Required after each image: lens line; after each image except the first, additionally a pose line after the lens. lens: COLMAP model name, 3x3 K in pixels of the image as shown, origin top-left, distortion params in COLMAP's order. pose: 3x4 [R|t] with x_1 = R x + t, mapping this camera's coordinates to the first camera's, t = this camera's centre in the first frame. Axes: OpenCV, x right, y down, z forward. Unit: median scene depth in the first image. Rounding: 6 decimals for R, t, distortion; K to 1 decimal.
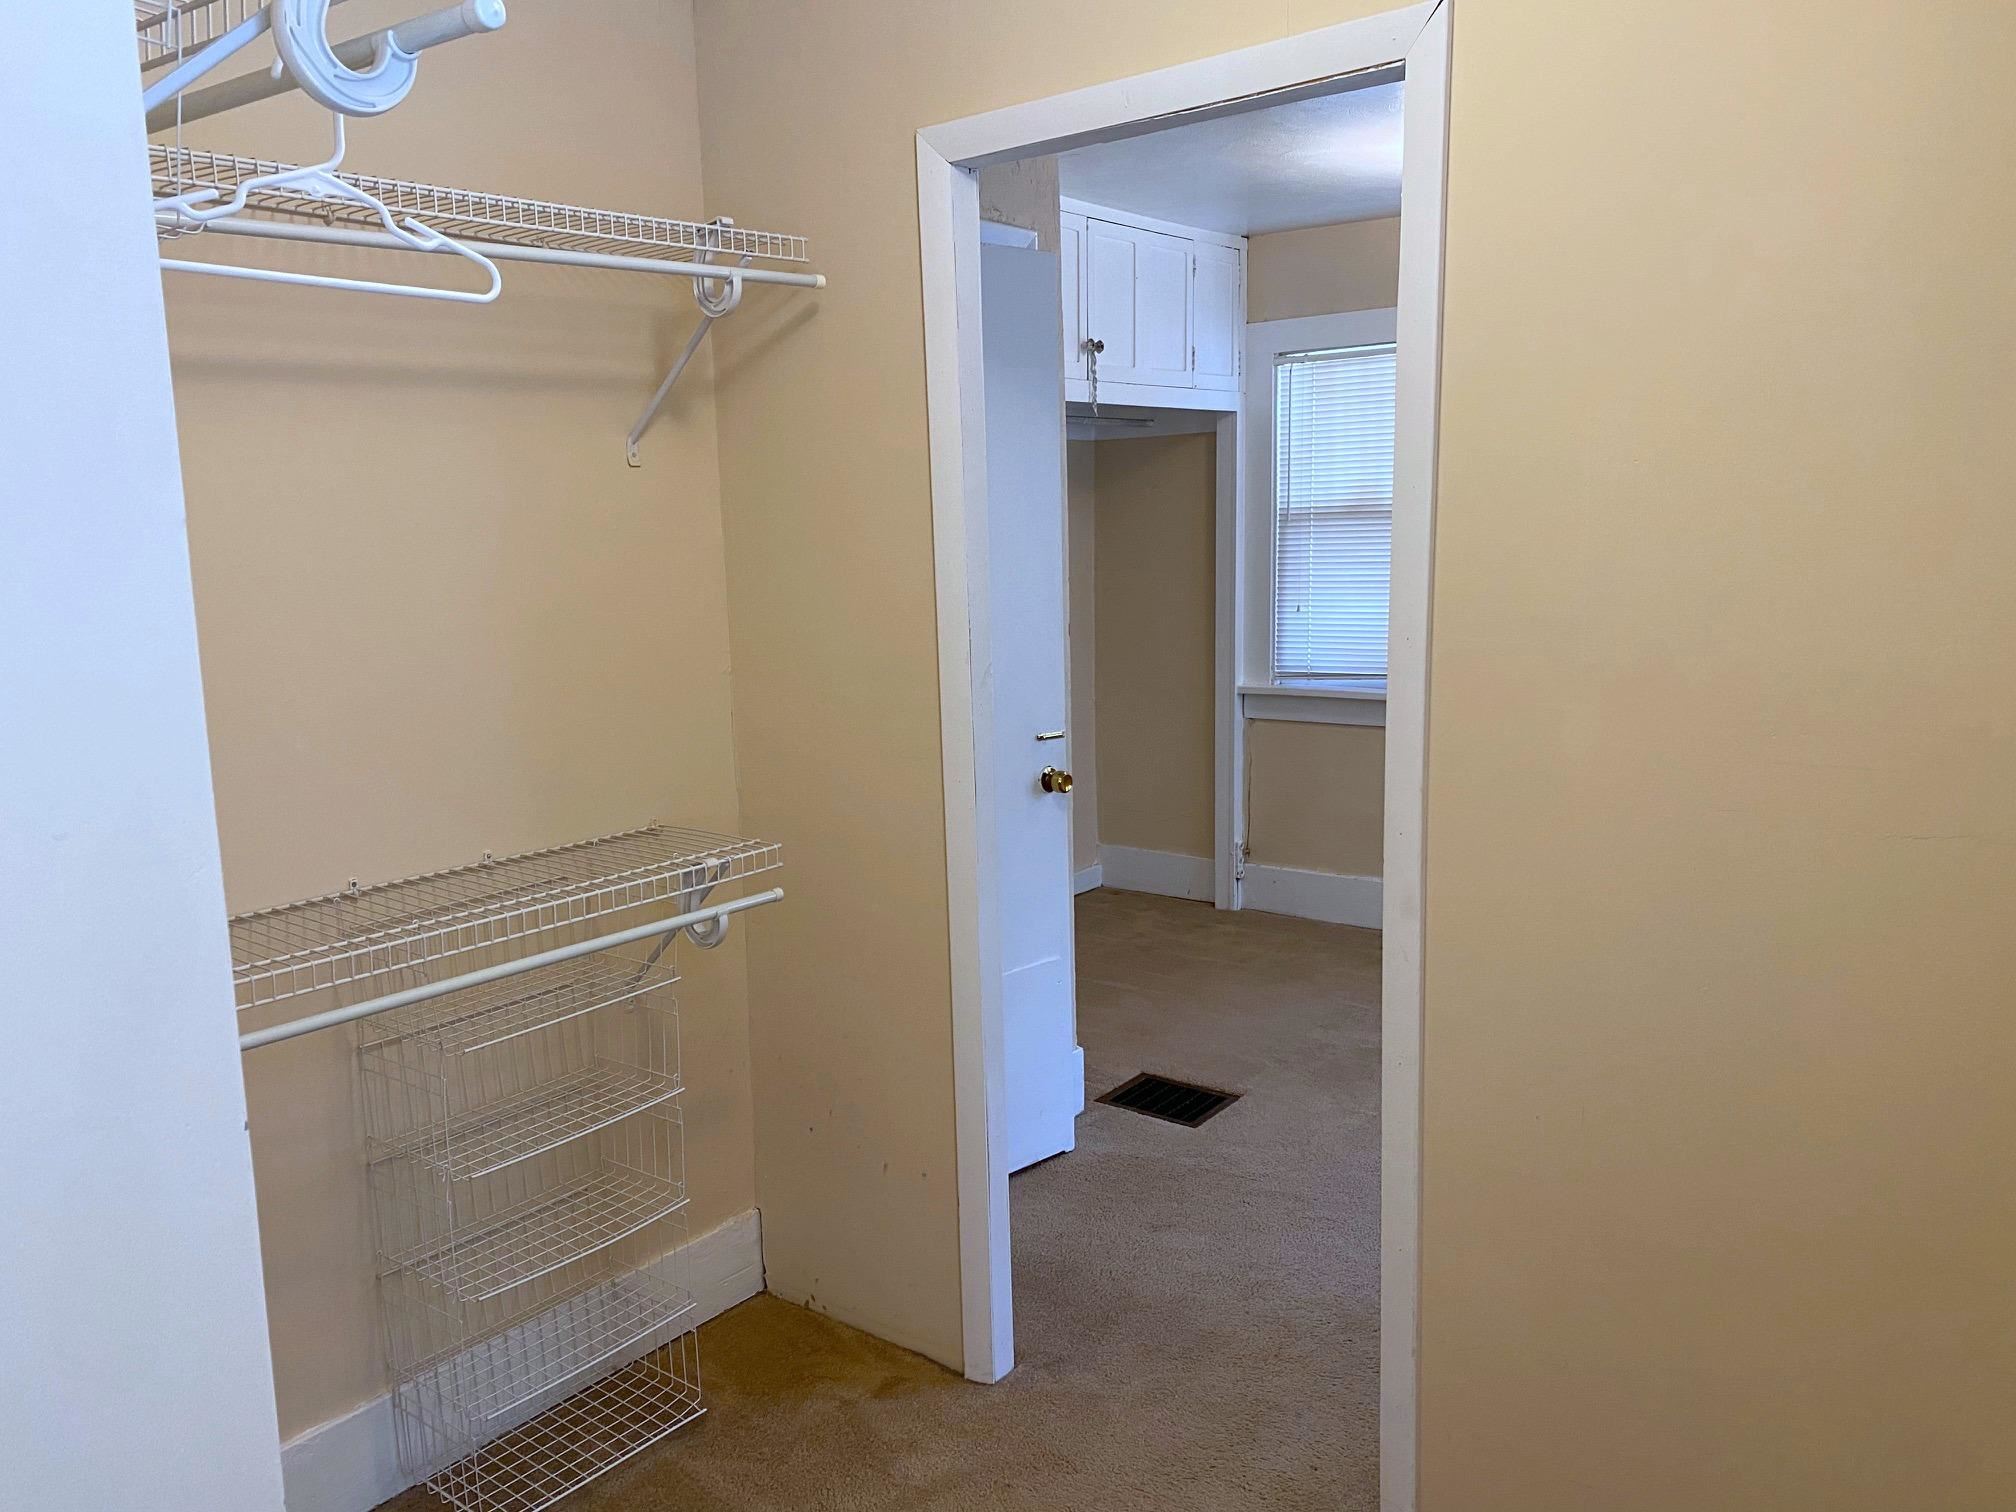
lens RADIAL K [[1544.6, 0, 1002.2], [0, 1544.6, 765.8], [0, 0, 1]] dist [0.031443, -0.029335]
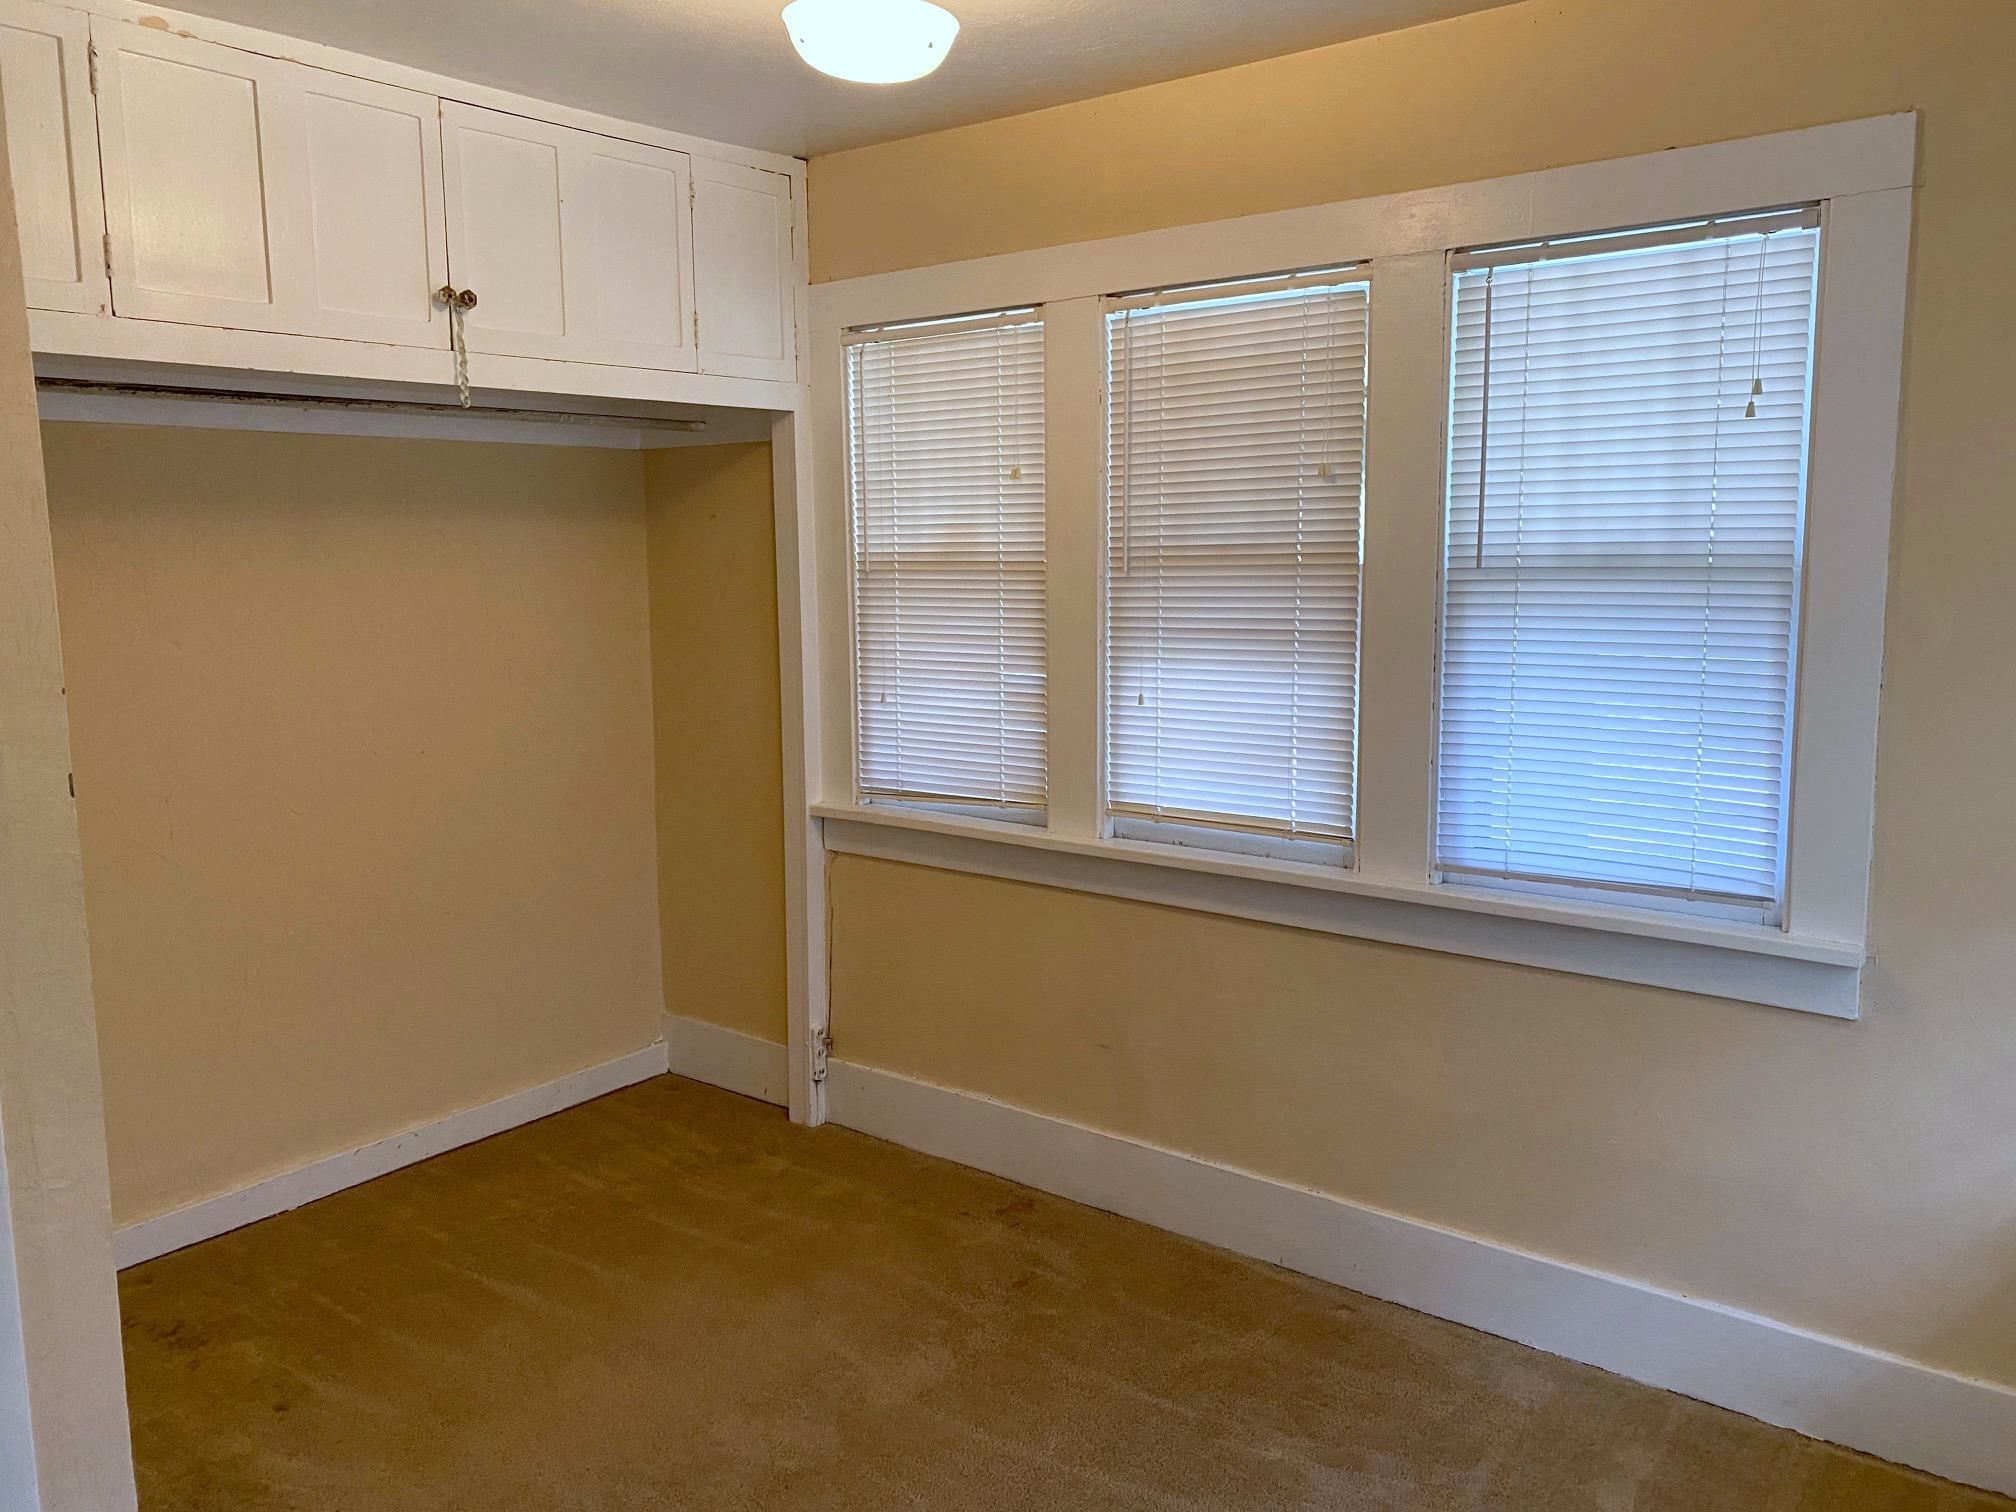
lens RADIAL K [[1544.6, 0, 1014.5], [0, 1544.6, 744.9], [0, 0, 1]] dist [0.031443, -0.029335]
pose [[0.999848, 0.017091, -0.003298, 0.253113], [-0.017182, 0.999410, -0.029735, -0.061617], [0.002787, 0.029787, 0.999552, 0.314505]]
